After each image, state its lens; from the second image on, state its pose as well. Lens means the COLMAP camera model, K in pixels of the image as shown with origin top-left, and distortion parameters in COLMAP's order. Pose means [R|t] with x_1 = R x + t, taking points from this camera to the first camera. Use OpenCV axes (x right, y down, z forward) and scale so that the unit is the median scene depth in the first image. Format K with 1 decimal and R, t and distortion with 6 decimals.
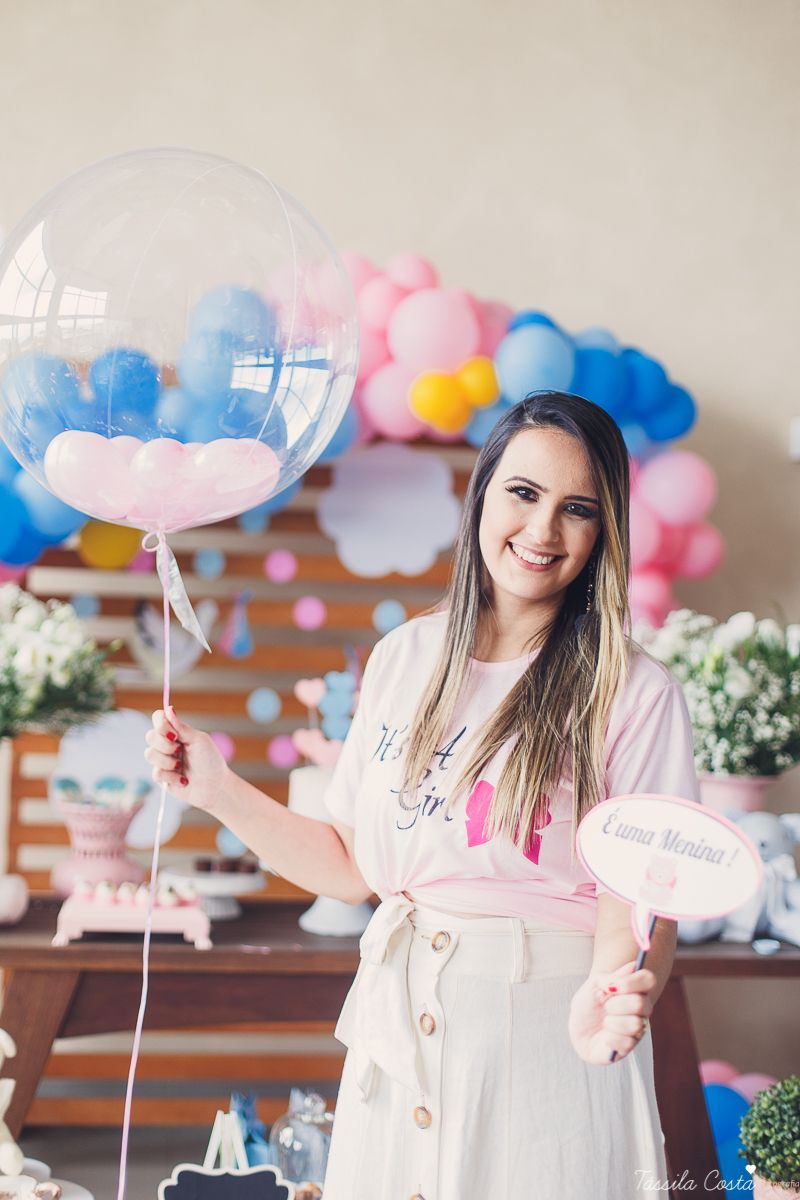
lens RADIAL K [[1767.9, 0, 376.0], [0, 1767.9, 592.8], [0, 0, 1]] dist [-0.014801, 0.000000]
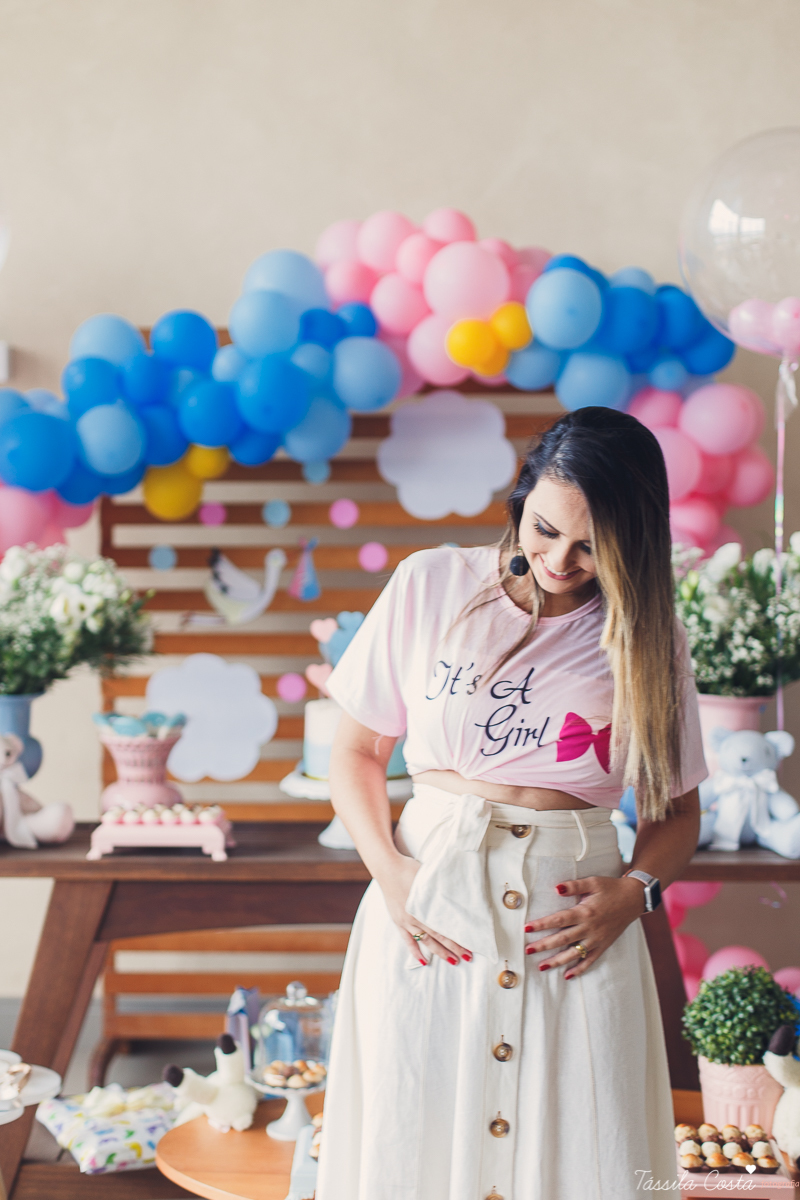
lens RADIAL K [[1904.5, 0, 382.0], [0, 1904.5, 640.0], [0, 0, 1]] dist [0.025337, 0.000000]
pose [[0.989586, -0.029744, -0.140838, 0.165823], [0.037482, 0.997911, 0.052618, 0.001738], [0.138979, -0.057349, 0.988633, -0.161190]]
